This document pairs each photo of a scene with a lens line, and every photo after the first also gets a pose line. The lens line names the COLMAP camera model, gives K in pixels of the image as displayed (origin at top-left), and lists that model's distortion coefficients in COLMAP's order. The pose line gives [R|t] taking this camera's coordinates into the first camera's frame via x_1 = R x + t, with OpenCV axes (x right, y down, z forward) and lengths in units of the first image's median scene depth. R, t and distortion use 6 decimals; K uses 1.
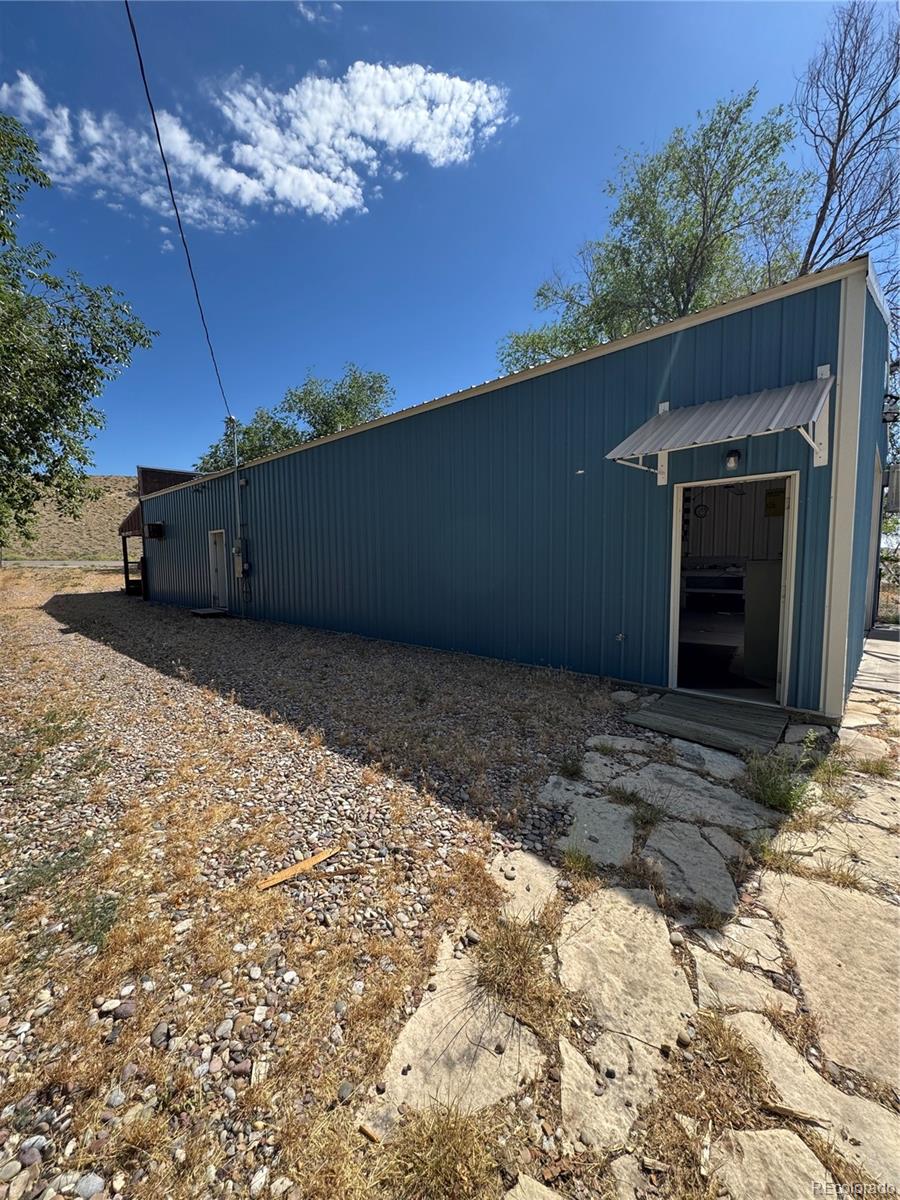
lens RADIAL K [[477.6, 0, 450.0], [0, 477.6, 600.0], [0, 0, 1]] dist [-0.000717, -0.010844]
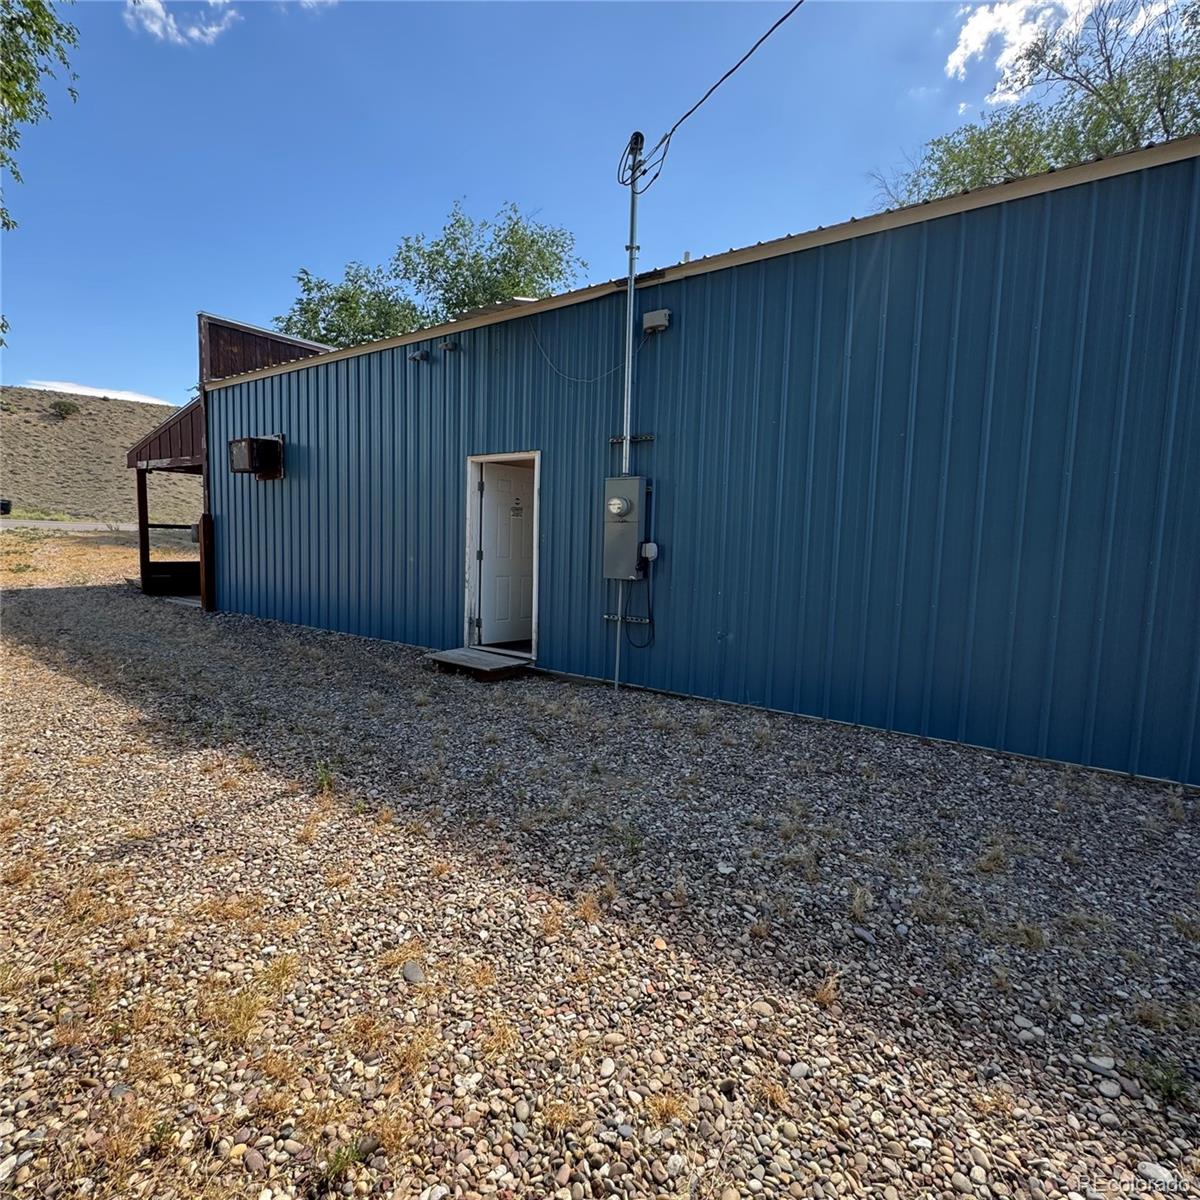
lens RADIAL K [[631.4, 0, 600.0], [0, 631.4, 600.0], [0, 0, 1]] dist [0.003256, 0.001215]
pose [[0.989715, 0.022482, 0.141278, -0.318622], [-0.024186, 0.999654, 0.010355, -0.021448], [-0.140996, -0.013665, 0.989916, 0.309226]]
